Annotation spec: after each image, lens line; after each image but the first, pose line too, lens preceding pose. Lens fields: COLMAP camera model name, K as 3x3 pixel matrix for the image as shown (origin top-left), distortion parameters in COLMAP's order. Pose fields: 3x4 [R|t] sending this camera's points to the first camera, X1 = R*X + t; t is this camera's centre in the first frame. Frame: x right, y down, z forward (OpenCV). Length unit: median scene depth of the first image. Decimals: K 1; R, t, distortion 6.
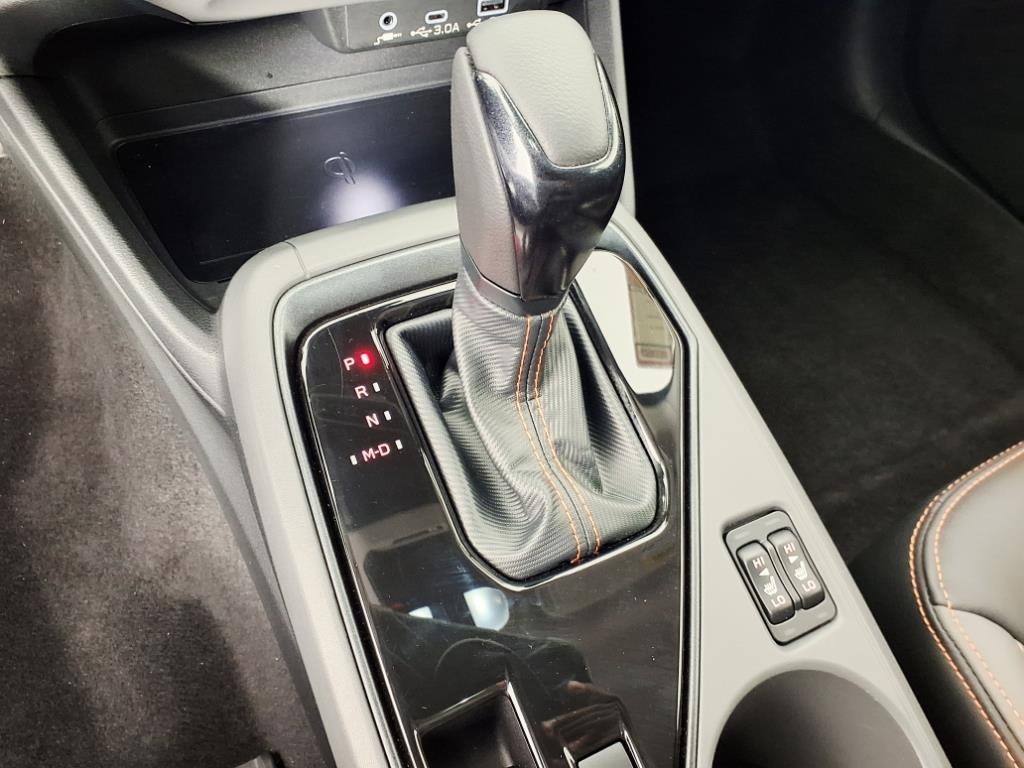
lens RADIAL K [[800.8, 0, 512.0], [0, 800.8, 384.0], [0, 0, 1]] dist [0.003567, 0.001476]
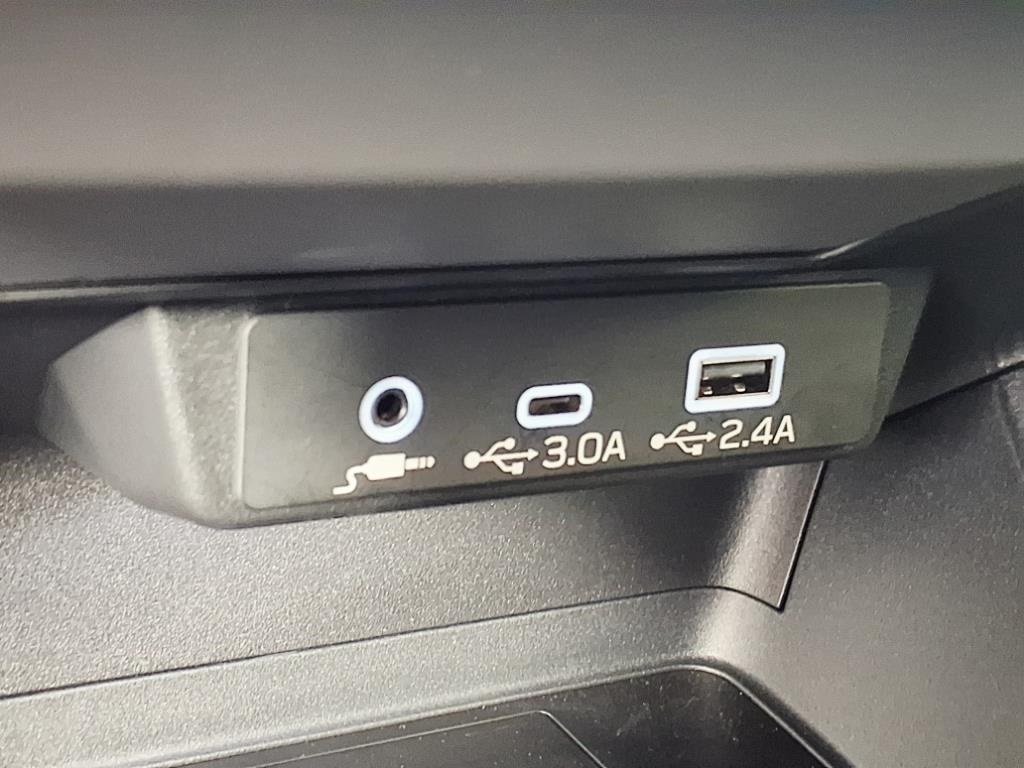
lens RADIAL K [[1660.6, 0, 512.0], [0, 1660.6, 384.0], [0, 0, 1]] dist [0.031496, 0.050839]
pose [[0.997706, -0.046432, 0.049265, -0.136687], [0.066610, 0.803237, -0.591924, -0.121998], [-0.012088, 0.593848, 0.804487, 0.527748]]
